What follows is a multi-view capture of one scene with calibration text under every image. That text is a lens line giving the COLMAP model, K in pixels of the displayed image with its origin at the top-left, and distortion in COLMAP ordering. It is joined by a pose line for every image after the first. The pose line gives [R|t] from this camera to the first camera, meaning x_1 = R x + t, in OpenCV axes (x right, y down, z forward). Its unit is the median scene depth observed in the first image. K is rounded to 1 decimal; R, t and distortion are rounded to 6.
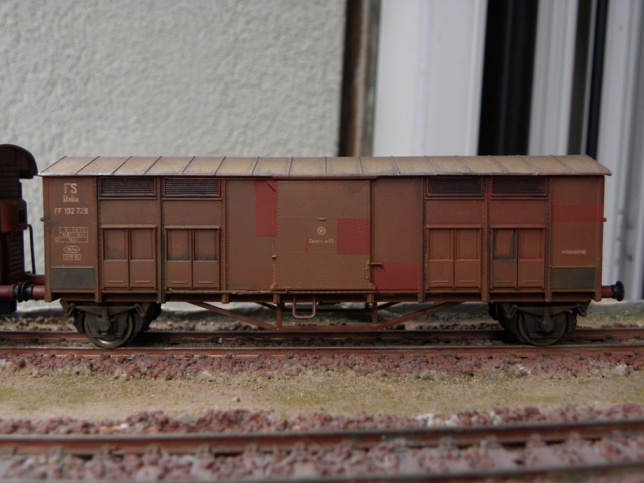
lens RADIAL K [[756.2, 0, 321.7], [0, 756.2, 239.9], [0, 0, 1]] dist [-0.023200, -0.285523]
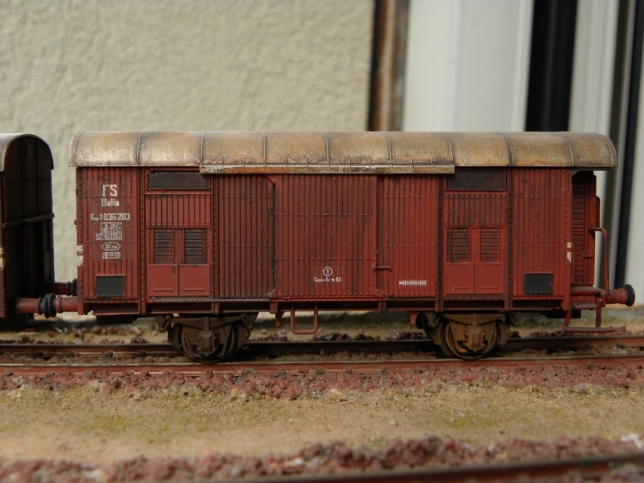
lens RADIAL K [[775.5, 0, 322.0], [0, 775.5, 241.5], [0, 0, 1]] dist [-0.027328, -0.273535]
pose [[0.998893, -0.004419, 0.046831, -0.204550], [0.004299, 0.999987, 0.002665, 0.001141], [-0.046842, -0.002461, 0.998899, 0.105426]]
